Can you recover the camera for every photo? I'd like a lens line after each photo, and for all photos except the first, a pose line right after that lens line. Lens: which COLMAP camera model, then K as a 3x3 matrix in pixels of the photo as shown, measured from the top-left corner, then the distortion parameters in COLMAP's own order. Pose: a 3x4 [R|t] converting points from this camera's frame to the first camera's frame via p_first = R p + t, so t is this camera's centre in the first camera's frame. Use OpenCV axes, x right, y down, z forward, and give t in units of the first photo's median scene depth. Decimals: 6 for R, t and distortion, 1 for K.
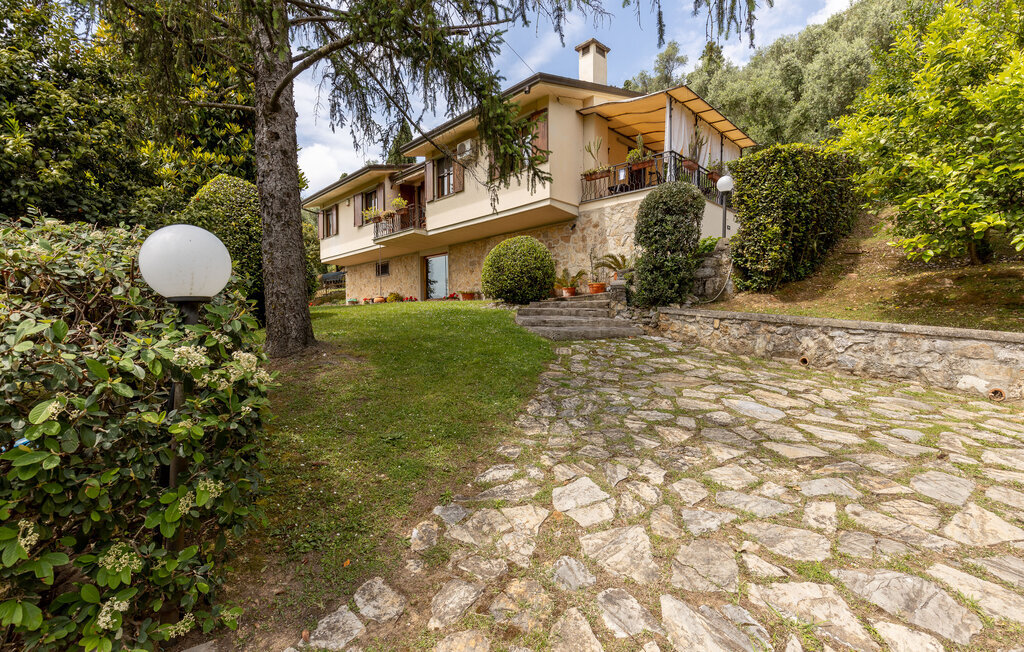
lens RADIAL K [[461.2, 0, 509.1], [0, 461.2, 328.1], [0, 0, 1]] dist [0.003391, -0.000406]
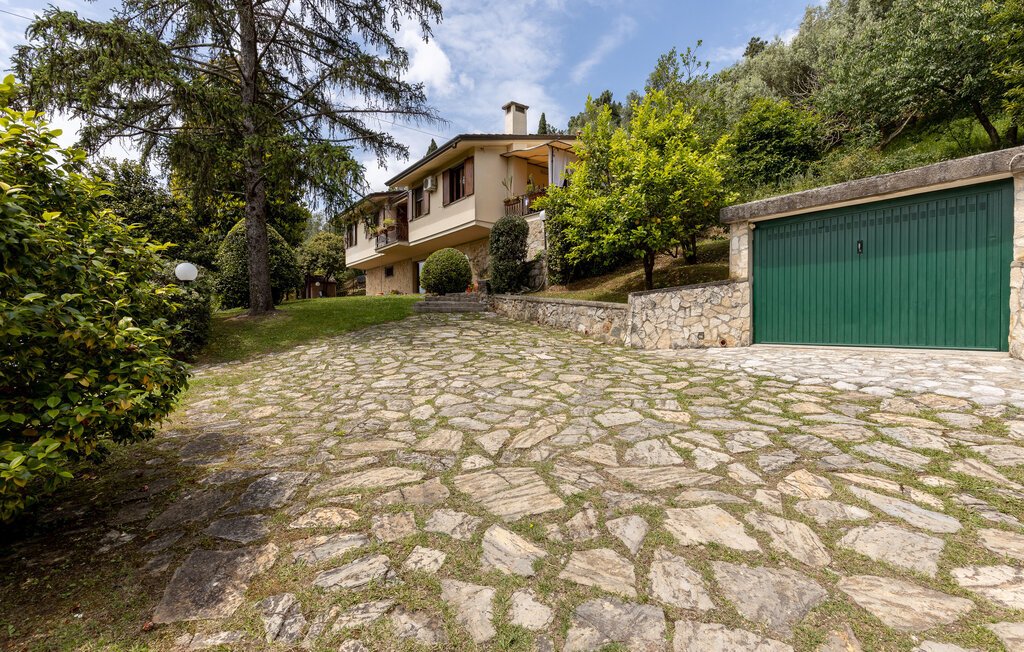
lens RADIAL K [[461.2, 0, 509.1], [0, 461.2, 328.1], [0, 0, 1]] dist [0.003391, -0.000406]
pose [[0.992366, 0.005126, -0.123224, 0.340613], [-0.005453, 0.999982, -0.002315, 0.045288], [0.123210, 0.002969, 0.992376, -0.348722]]
